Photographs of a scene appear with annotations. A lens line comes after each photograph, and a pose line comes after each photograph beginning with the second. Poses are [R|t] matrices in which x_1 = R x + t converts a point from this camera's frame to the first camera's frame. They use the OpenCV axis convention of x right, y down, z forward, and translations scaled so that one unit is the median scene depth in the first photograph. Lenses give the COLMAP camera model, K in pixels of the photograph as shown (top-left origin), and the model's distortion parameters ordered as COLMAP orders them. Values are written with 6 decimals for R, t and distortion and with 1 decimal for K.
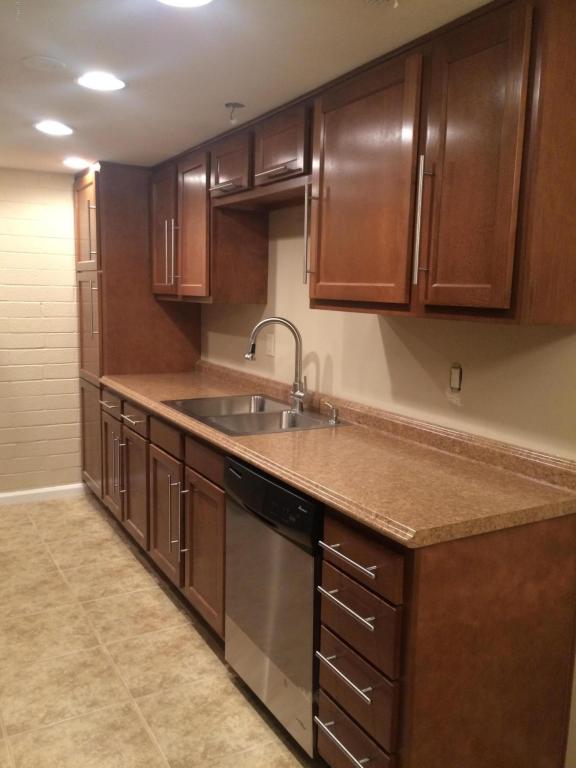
lens RADIAL K [[666.0, 0, 288.0], [0, 666.0, 384.0], [0, 0, 1]] dist [0.006508, 0.004617]
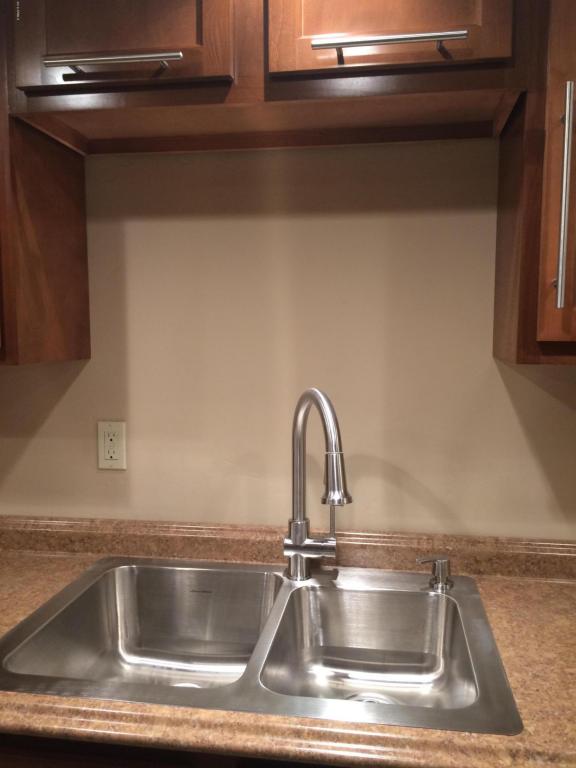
lens RADIAL K [[709.0, 0, 288.0], [0, 709.0, 384.0], [0, 0, 1]] dist [0.085209, -0.002181]
pose [[0.609754, -0.075838, 0.788954, -0.244332], [0.115696, 0.993266, 0.006060, -0.064479], [-0.784101, 0.087584, 0.614422, 0.419360]]
